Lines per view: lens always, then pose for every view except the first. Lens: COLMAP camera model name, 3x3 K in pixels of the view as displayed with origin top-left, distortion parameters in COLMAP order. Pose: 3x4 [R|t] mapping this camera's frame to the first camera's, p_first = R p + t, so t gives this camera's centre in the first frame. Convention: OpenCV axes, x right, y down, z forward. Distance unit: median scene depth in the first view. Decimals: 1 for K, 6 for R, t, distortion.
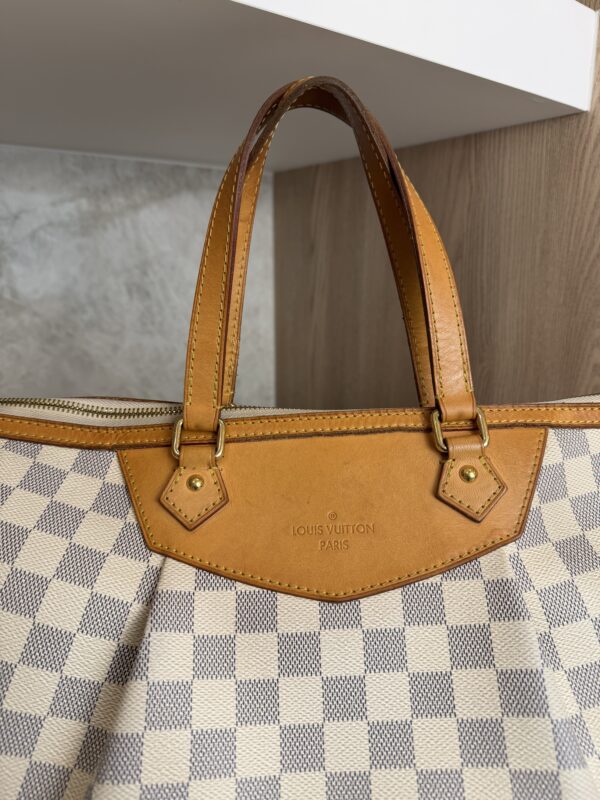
lens RADIAL K [[565.7, 0, 290.6], [0, 565.7, 374.7], [0, 0, 1]] dist [0.005789, -0.031049]
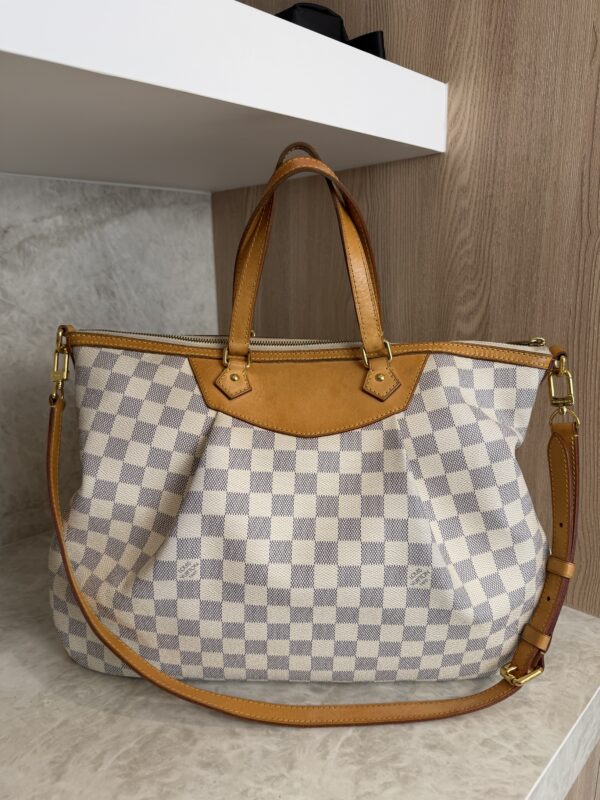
lens RADIAL K [[565.7, 0, 280.3], [0, 565.7, 380.2], [0, 0, 1]] dist [0.005789, -0.031049]
pose [[0.990081, -0.045940, 0.132776, -0.074720], [0.046634, 0.998910, -0.002123, 0.067958], [-0.132533, 0.008293, 0.991144, -0.270104]]
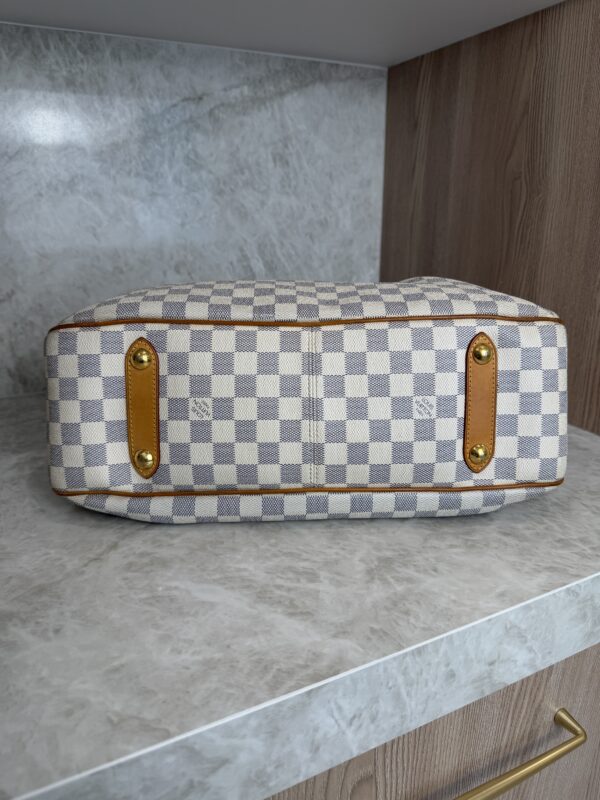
lens RADIAL K [[565.7, 0, 296.3], [0, 565.7, 399.1], [0, 0, 1]] dist [0.005789, -0.031049]
pose [[0.981434, 0.056965, -0.183147, 0.049723], [-0.040372, 0.994839, 0.093086, 0.317871], [0.187505, -0.083963, 0.978669, -0.388672]]
